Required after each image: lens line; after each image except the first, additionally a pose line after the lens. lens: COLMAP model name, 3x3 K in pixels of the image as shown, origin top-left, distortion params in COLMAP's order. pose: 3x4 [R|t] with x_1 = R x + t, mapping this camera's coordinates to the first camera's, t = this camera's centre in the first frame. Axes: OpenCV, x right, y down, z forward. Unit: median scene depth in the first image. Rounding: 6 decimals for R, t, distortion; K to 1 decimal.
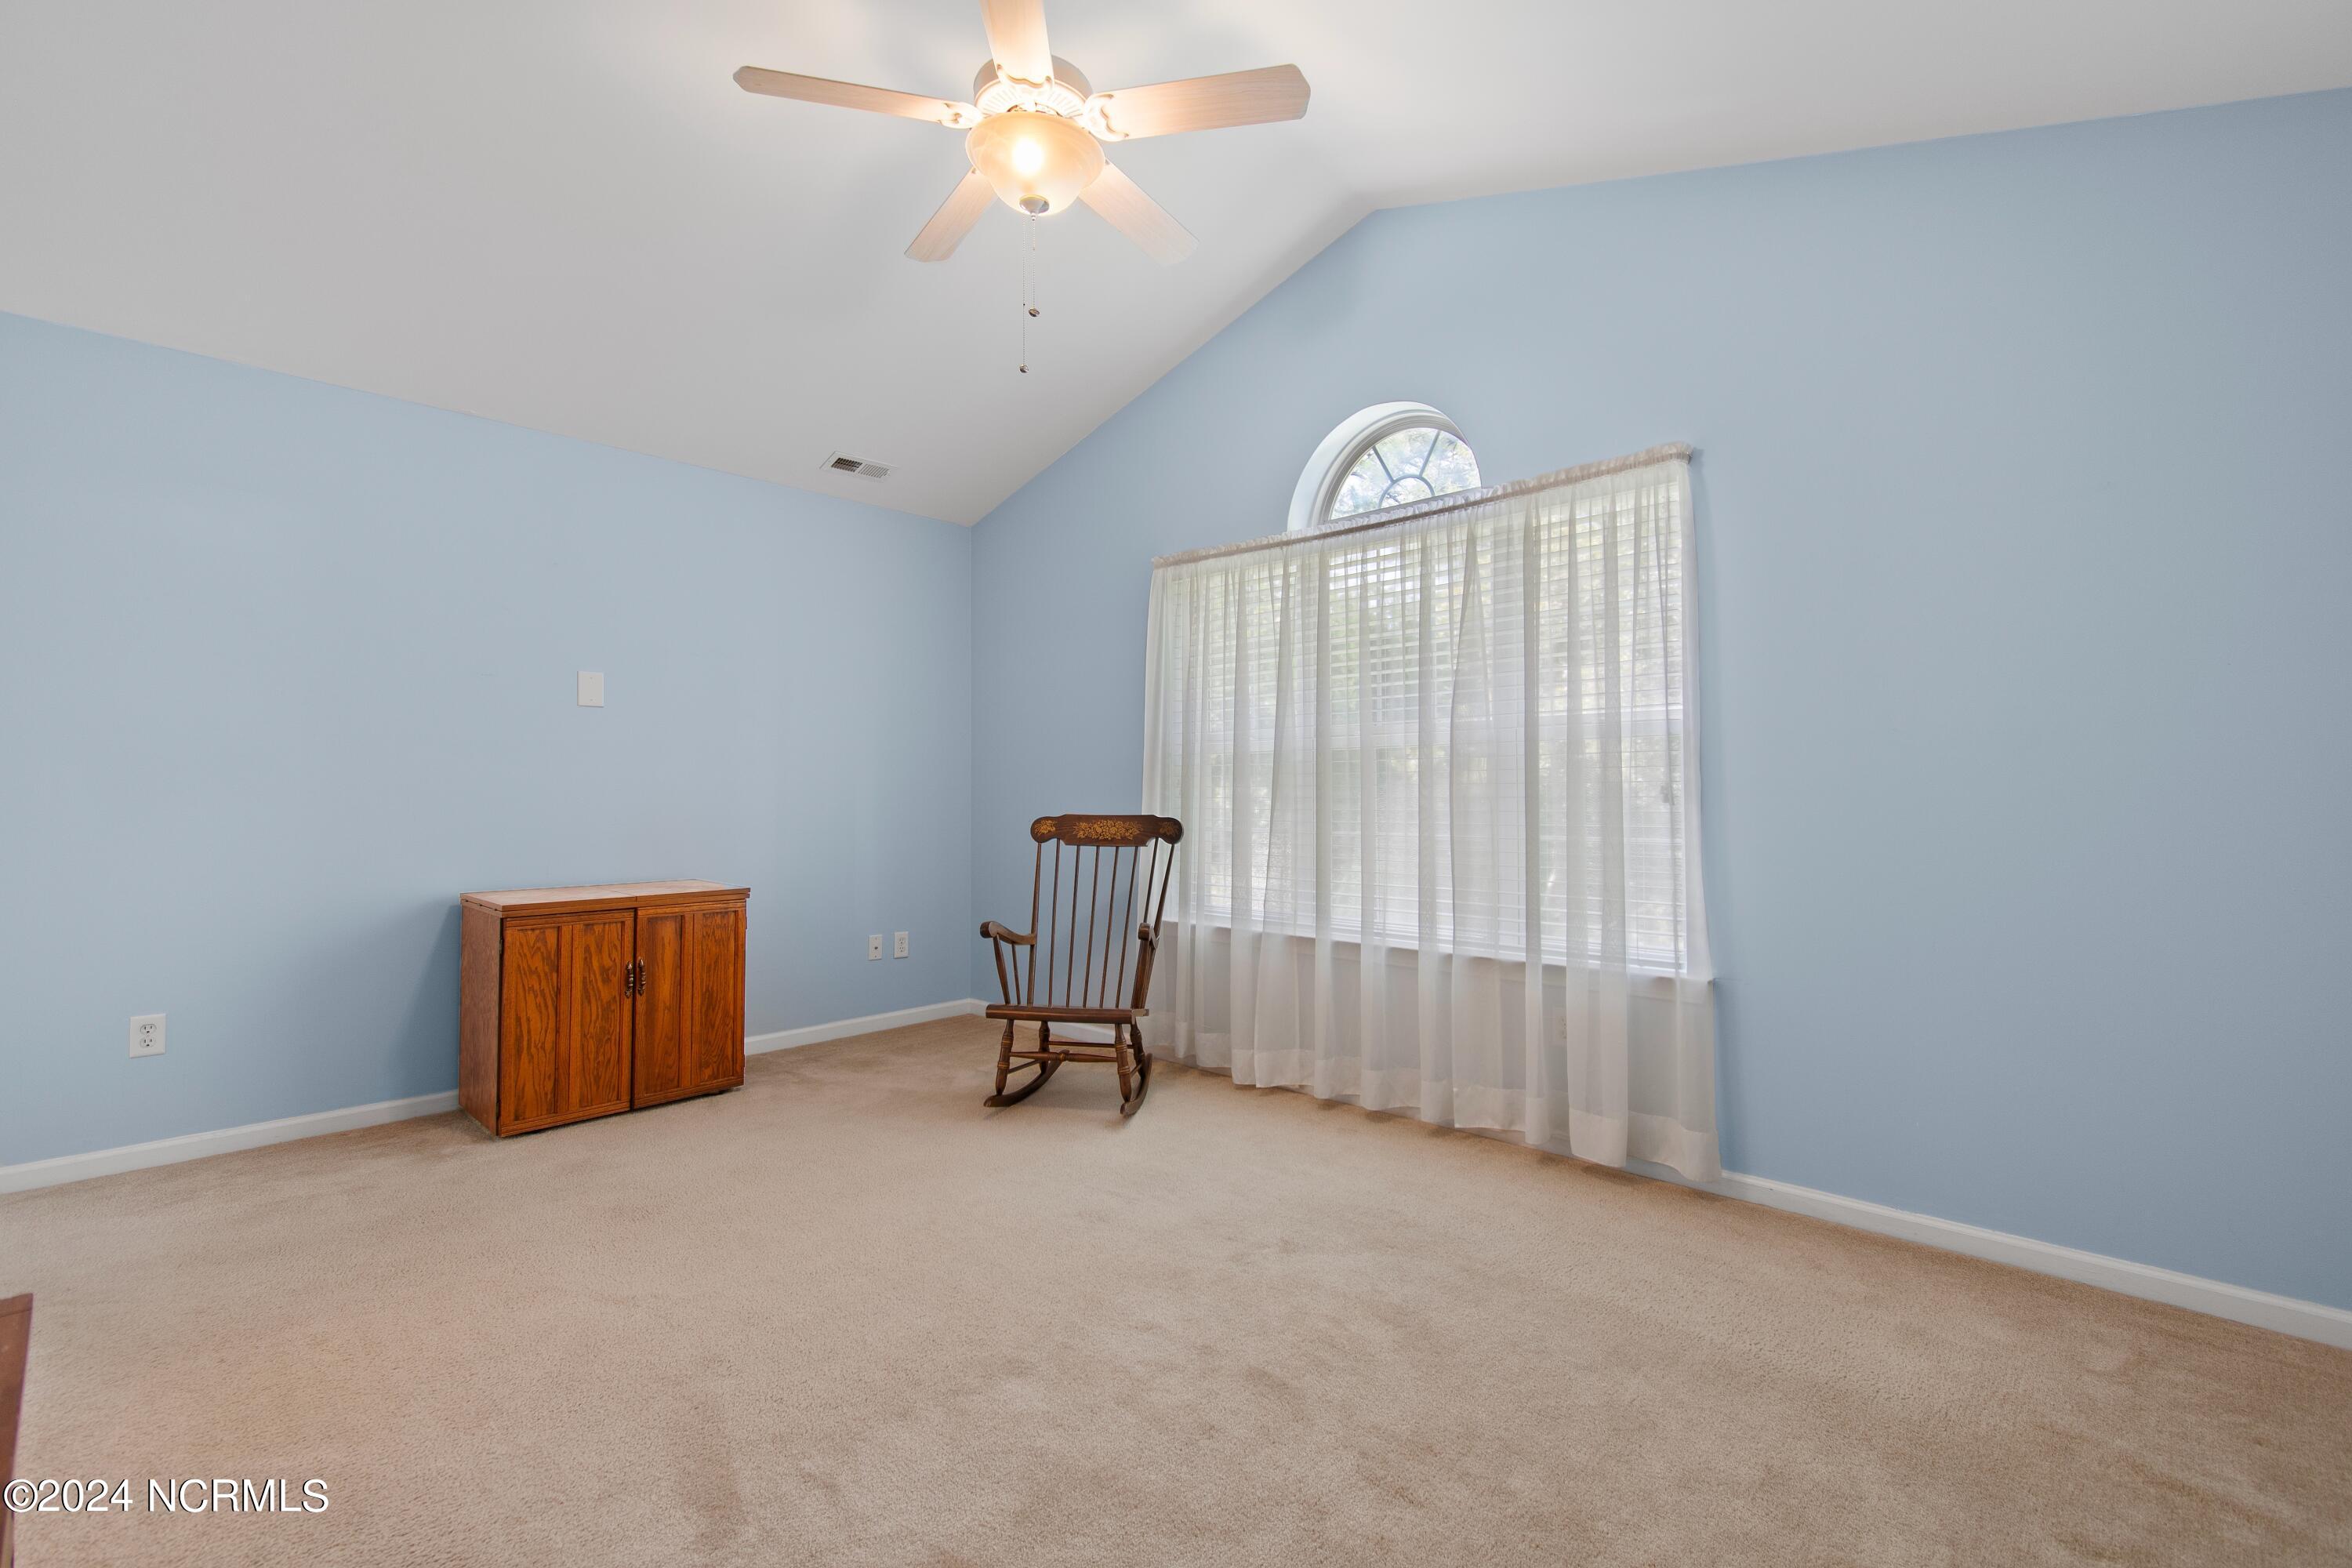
lens RADIAL K [[1039.5, 0, 1178.7], [0, 1039.5, 776.6], [0, 0, 1]] dist [0.005588, -0.000916]
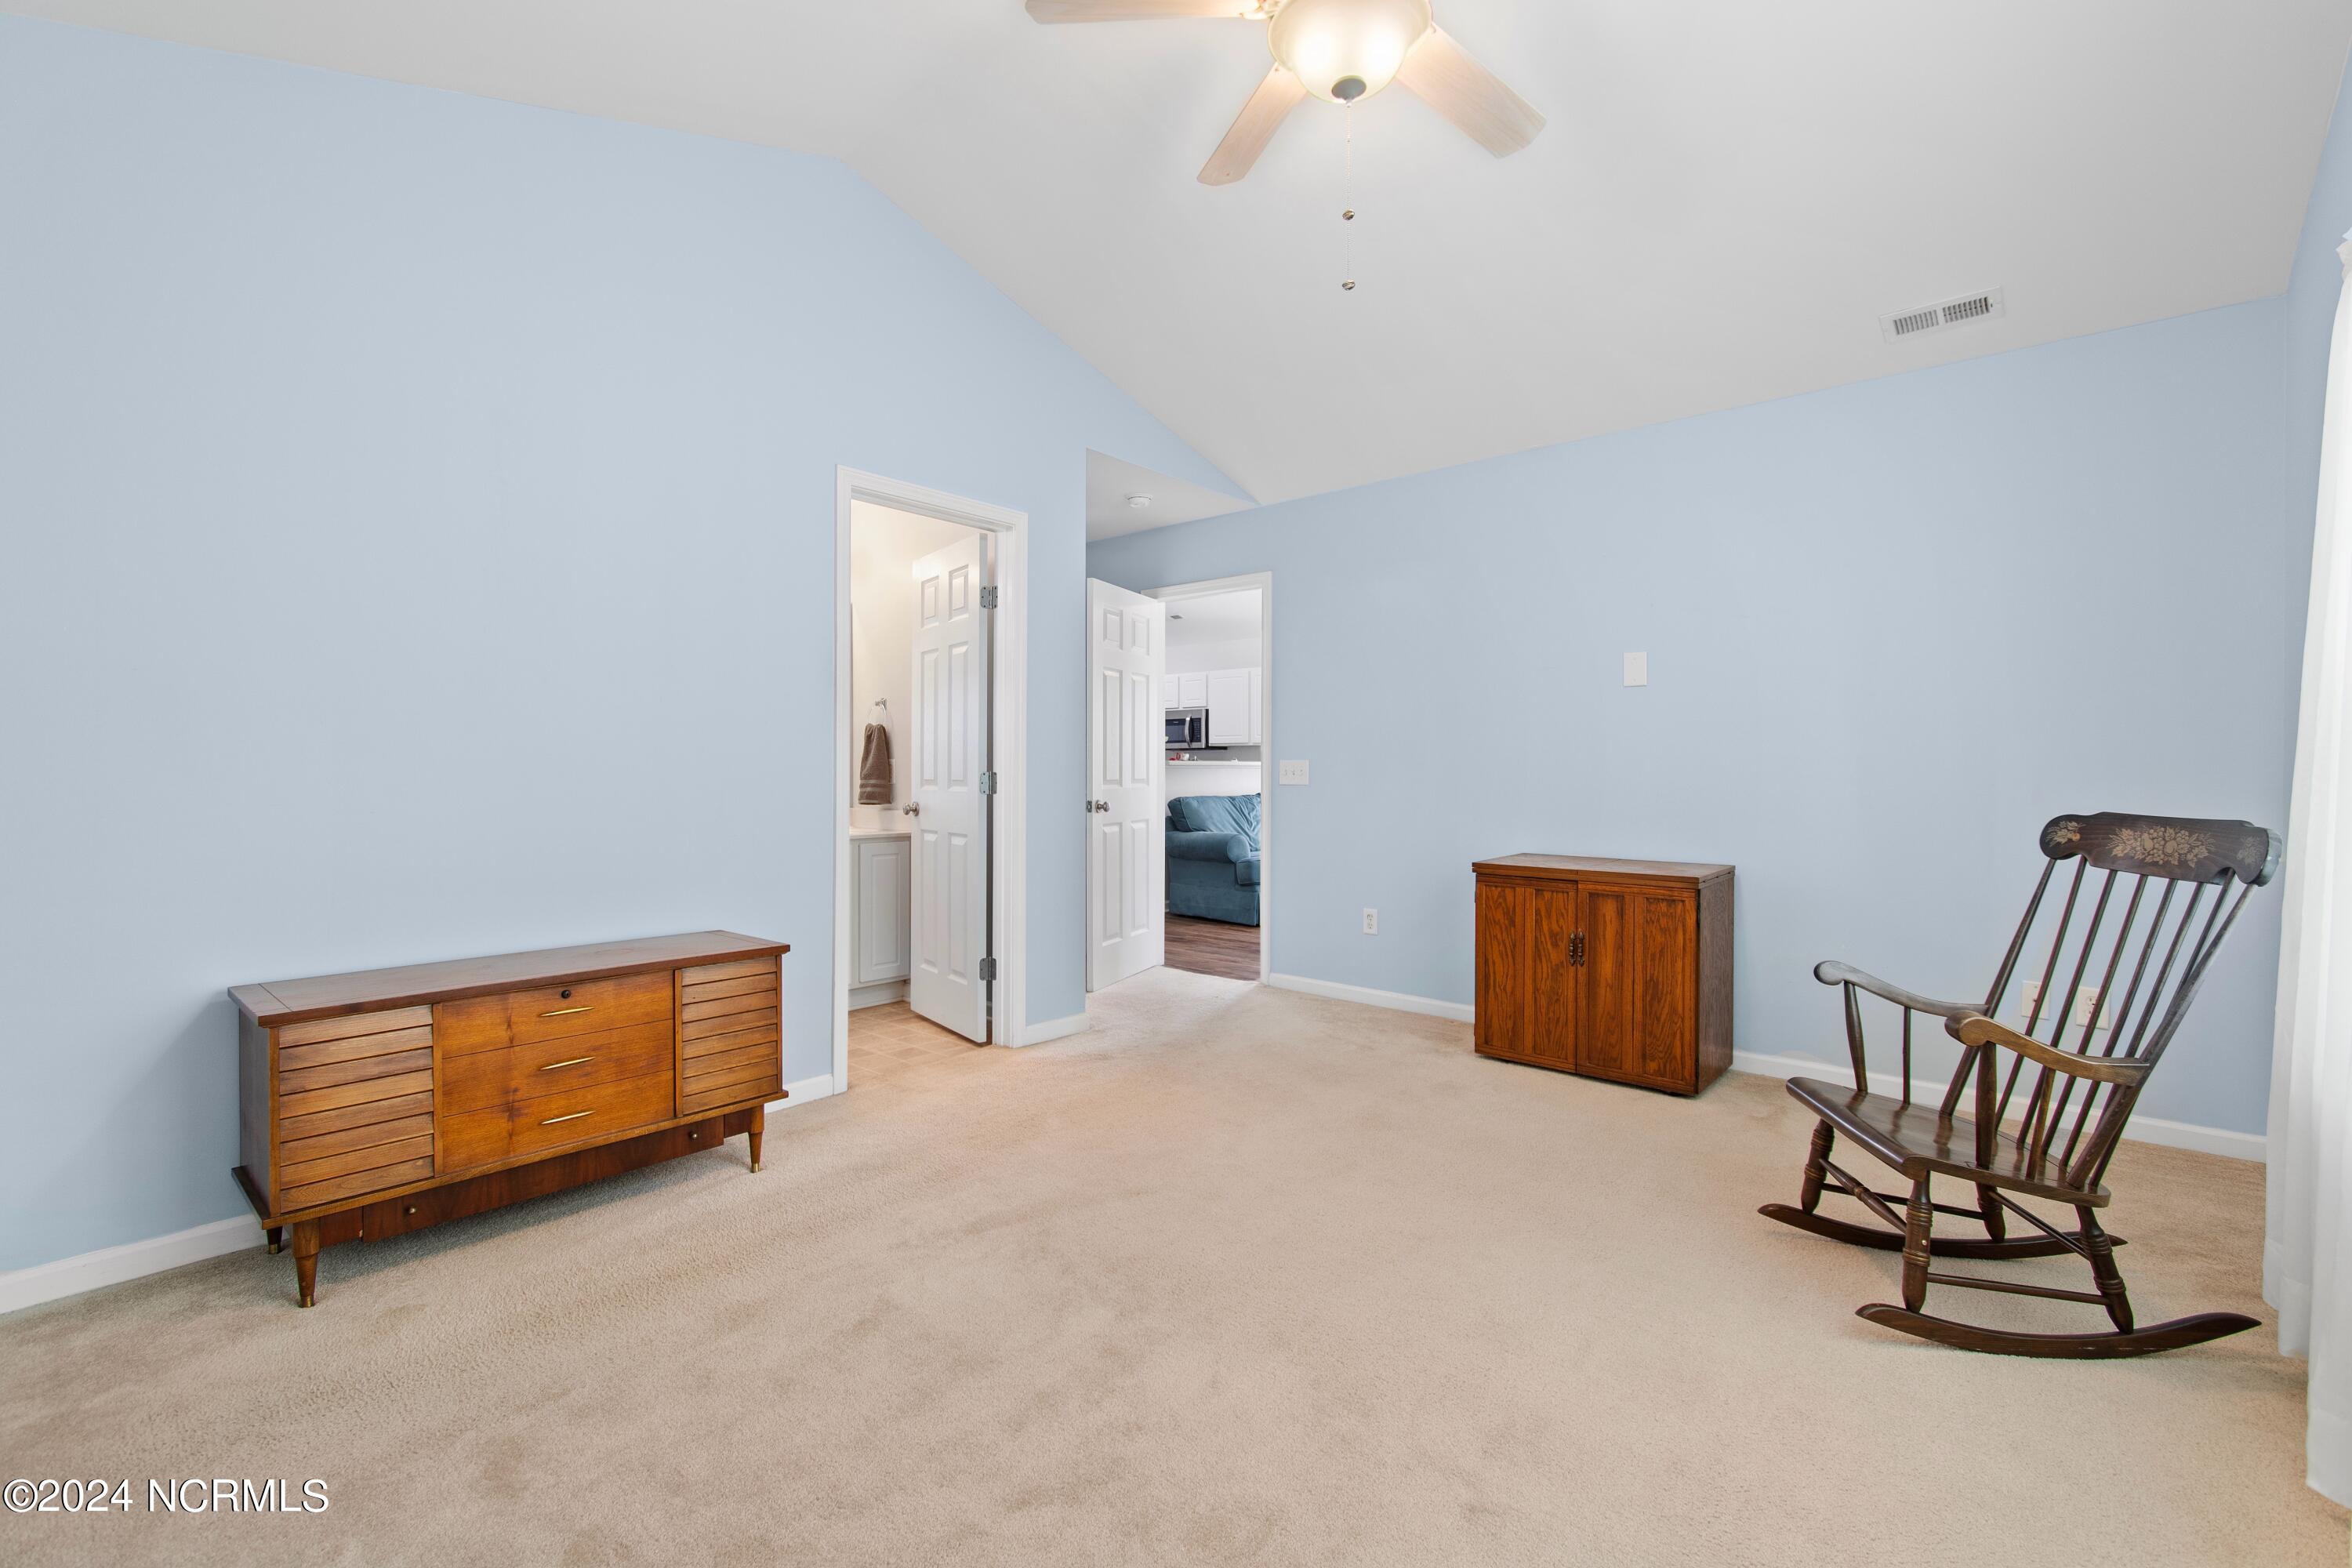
lens RADIAL K [[1039.5, 0, 1178.6], [0, 1039.5, 785.2], [0, 0, 1]] dist [0.005588, -0.000916]
pose [[0.031366, 0.016634, -0.999370, 0.484191], [0.003667, 0.999853, 0.016757, 0.012218], [0.999501, -0.004190, 0.031301, 0.556338]]
